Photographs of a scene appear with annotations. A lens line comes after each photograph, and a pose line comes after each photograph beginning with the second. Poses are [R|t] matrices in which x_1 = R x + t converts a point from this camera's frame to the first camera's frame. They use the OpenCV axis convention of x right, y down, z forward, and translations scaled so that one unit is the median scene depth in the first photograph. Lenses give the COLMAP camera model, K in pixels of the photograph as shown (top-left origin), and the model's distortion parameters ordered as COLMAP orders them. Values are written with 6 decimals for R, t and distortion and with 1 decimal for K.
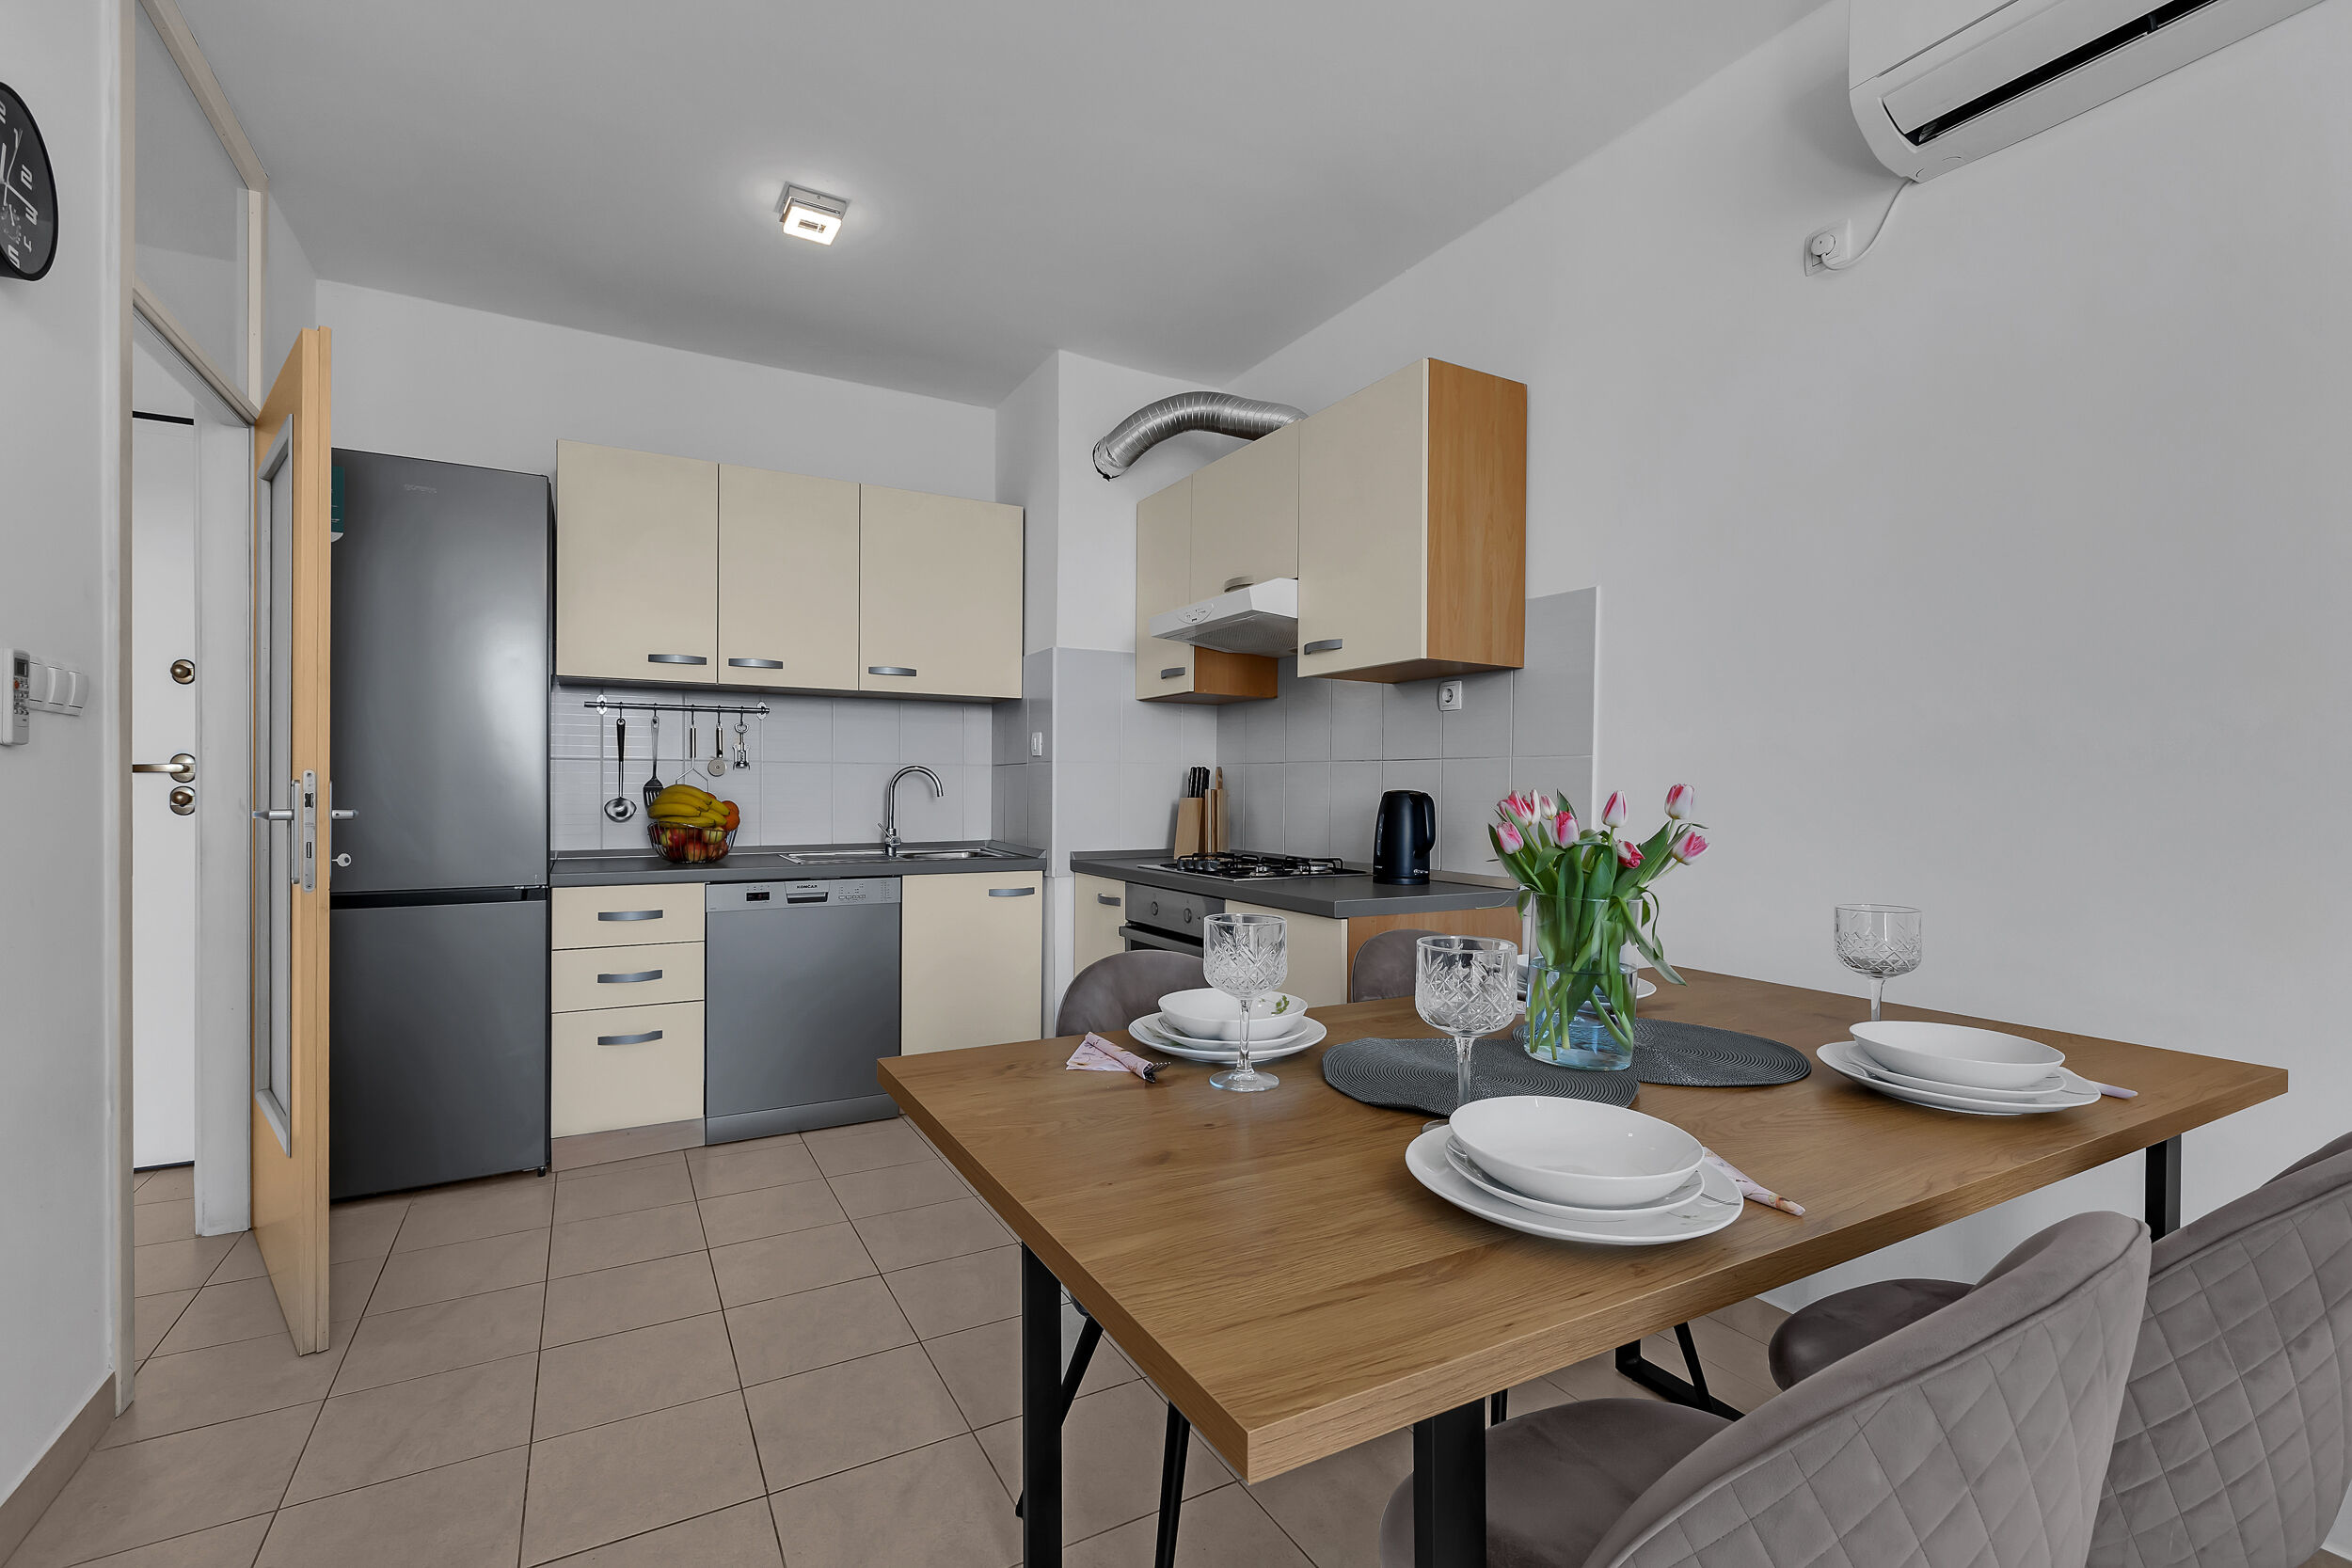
lens RADIAL K [[1042.4, 0, 1184.6], [0, 1042.4, 796.6], [0, 0, 1]] dist [0.000605, -0.000440]
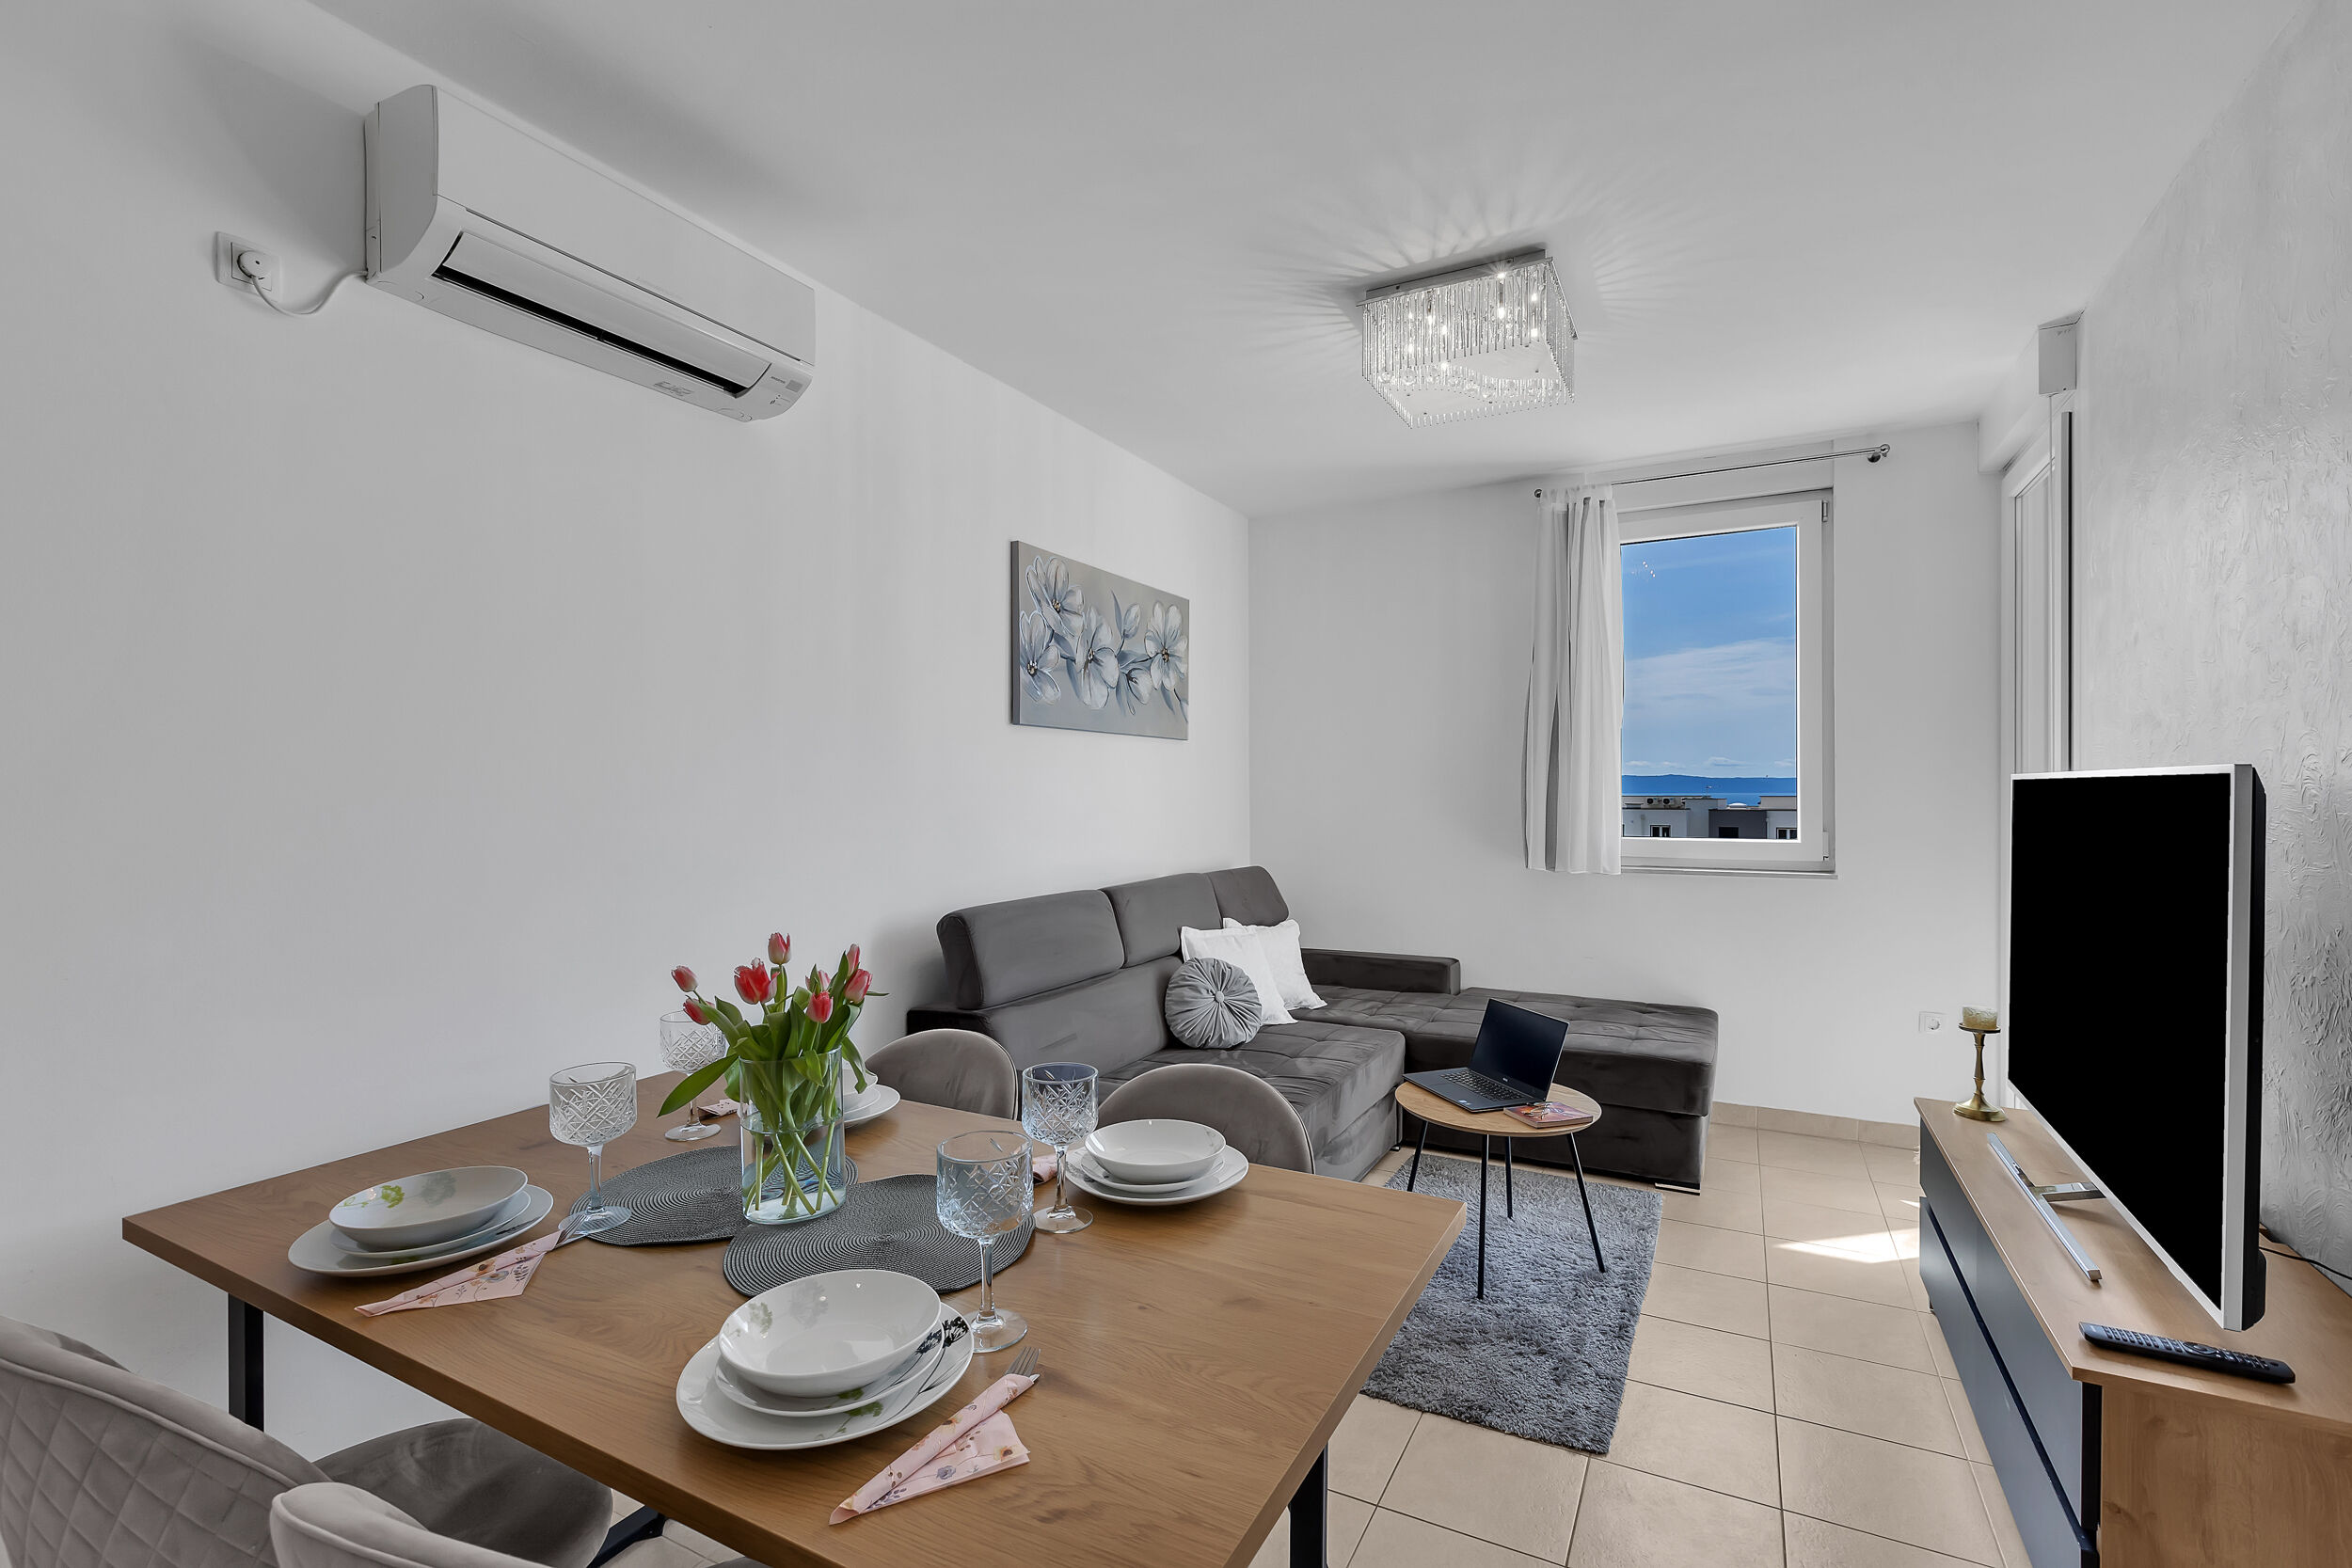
lens RADIAL K [[1042.4, 0, 1181.2], [0, 1042.4, 794.5], [0, 0, 1]] dist [0.000605, -0.000440]
pose [[-0.540828, -0.011151, 0.841059, -0.290918], [0.005452, 0.999845, 0.016762, -0.072445], [-0.841115, 0.013651, -0.540684, 0.508333]]
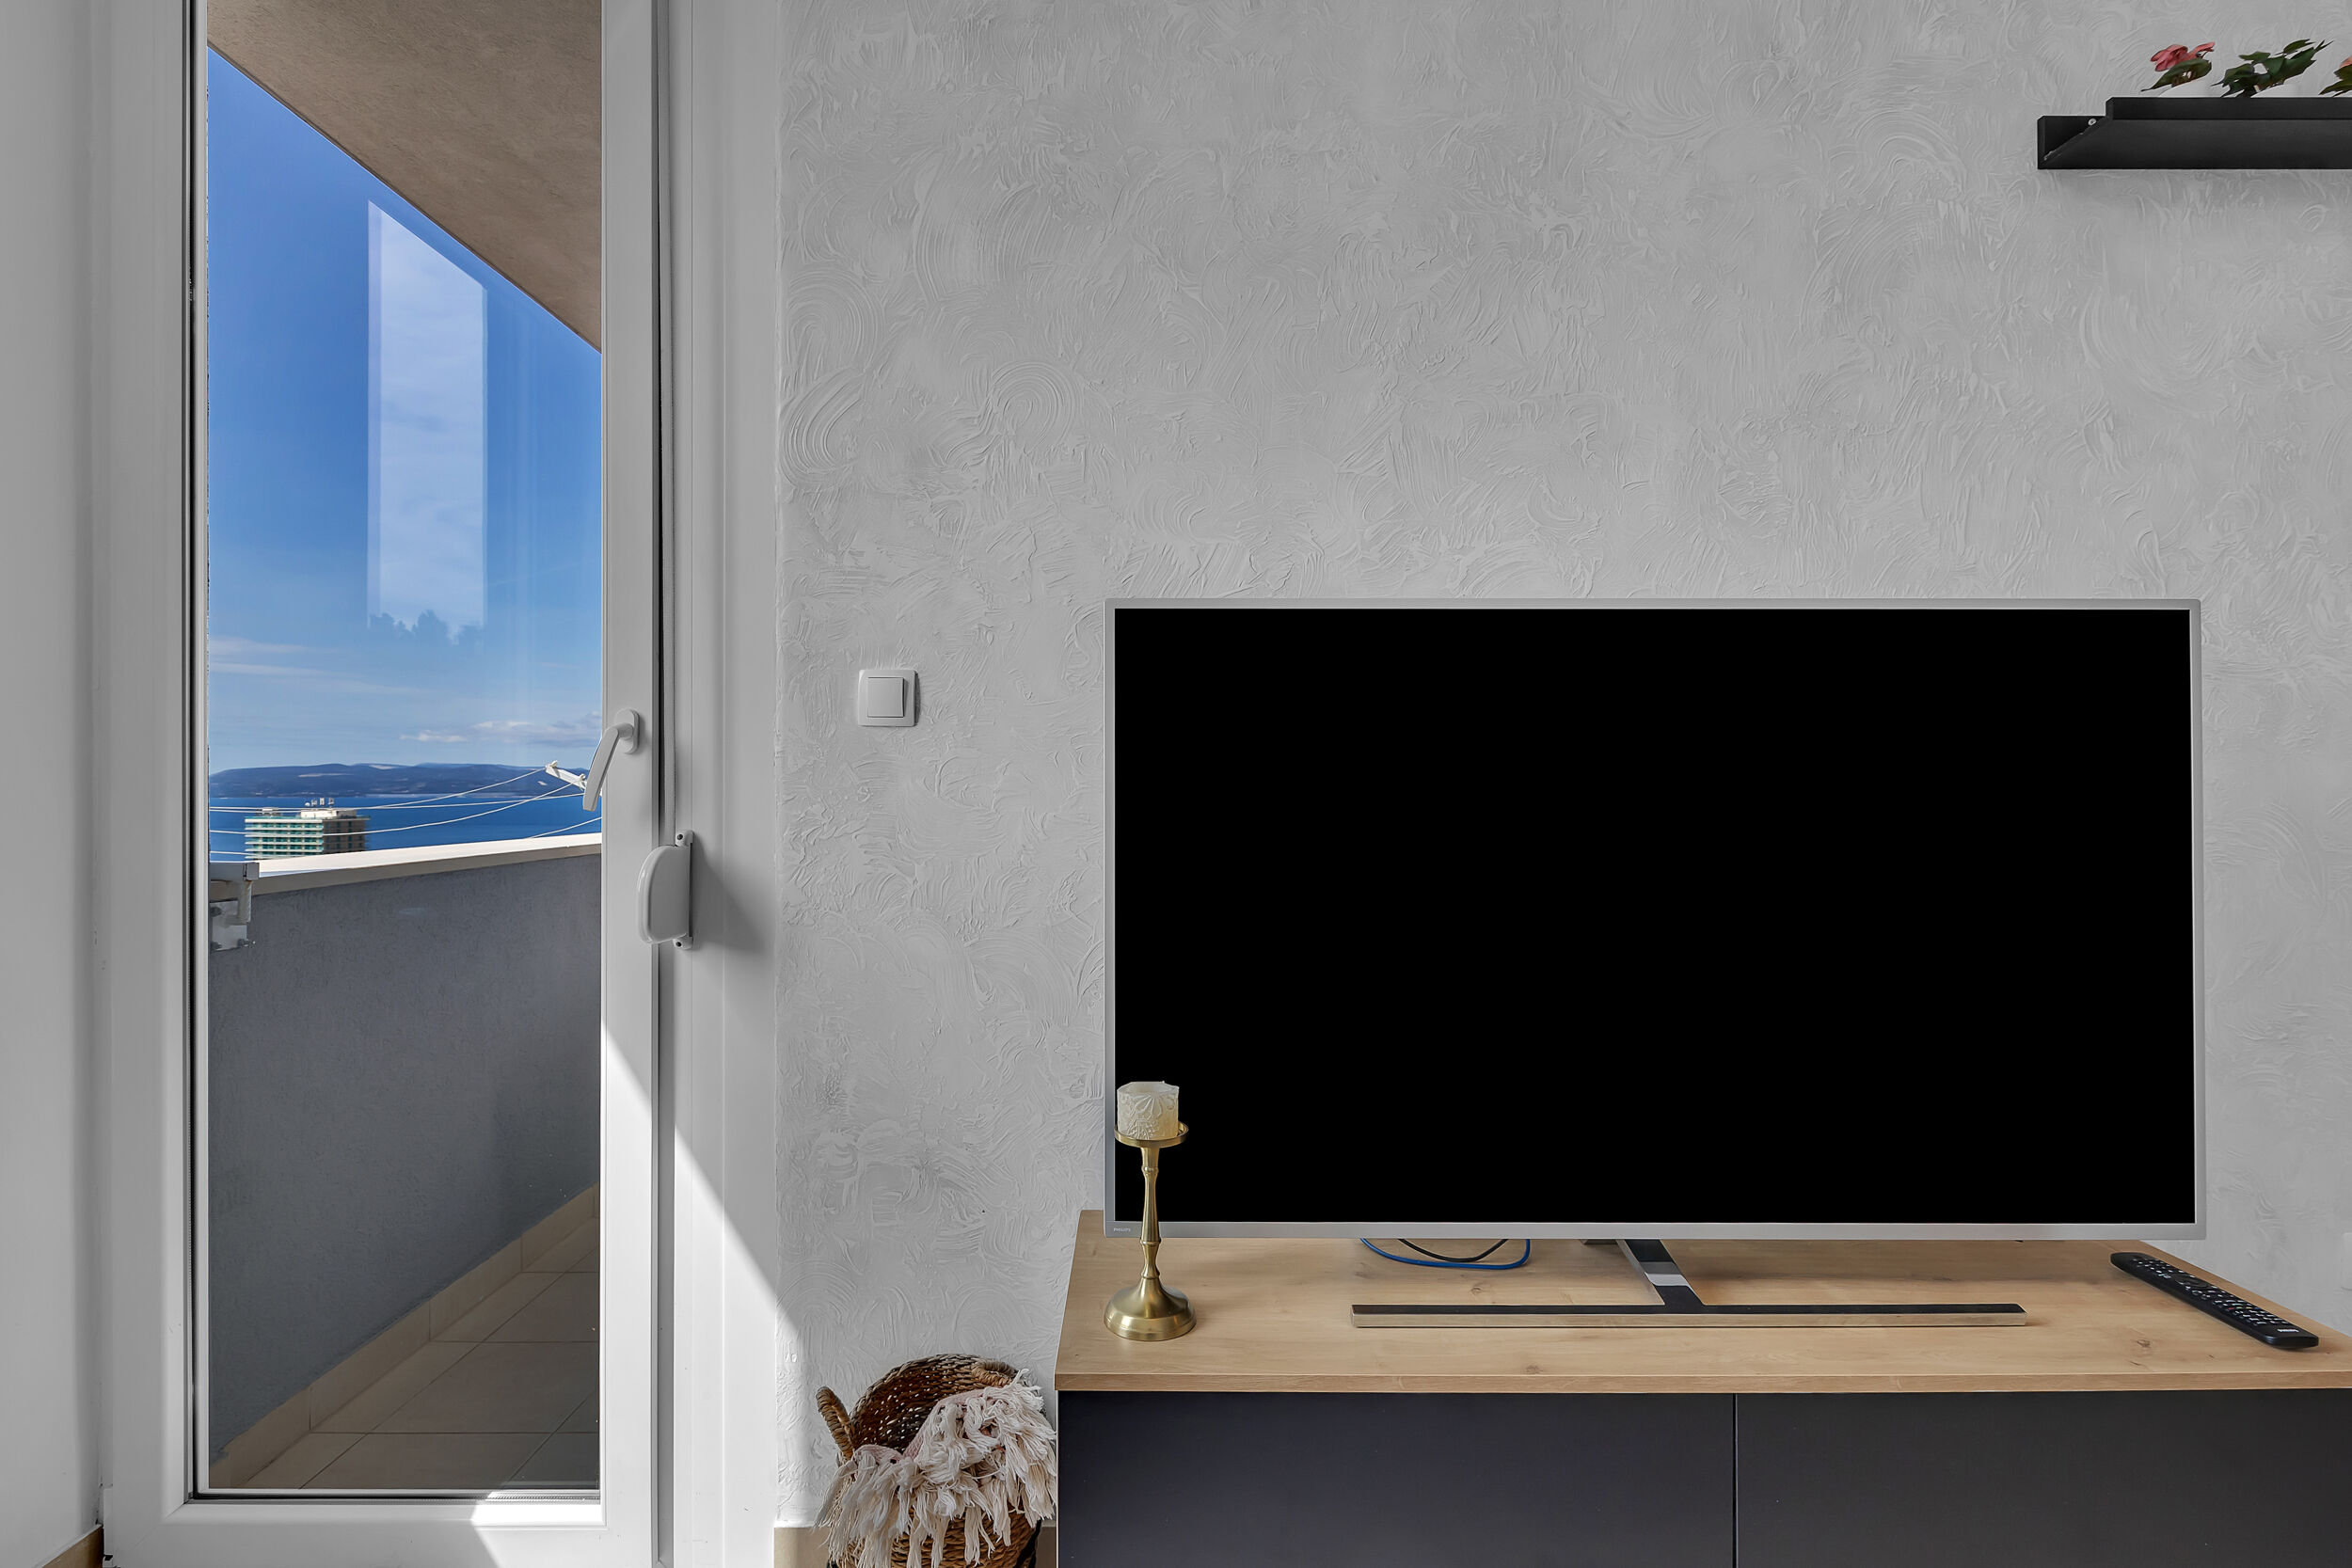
lens RADIAL K [[1098.7, 0, 1146.3], [0, 1098.7, 784.7], [0, 0, 1]] dist [-0.001453, -0.000064]
pose [[-0.491562, -0.006459, -0.870819, 0.358376], [-0.010752, 0.999941, -0.001347, -0.004505], [0.870776, 0.008701, -0.491603, -0.207448]]
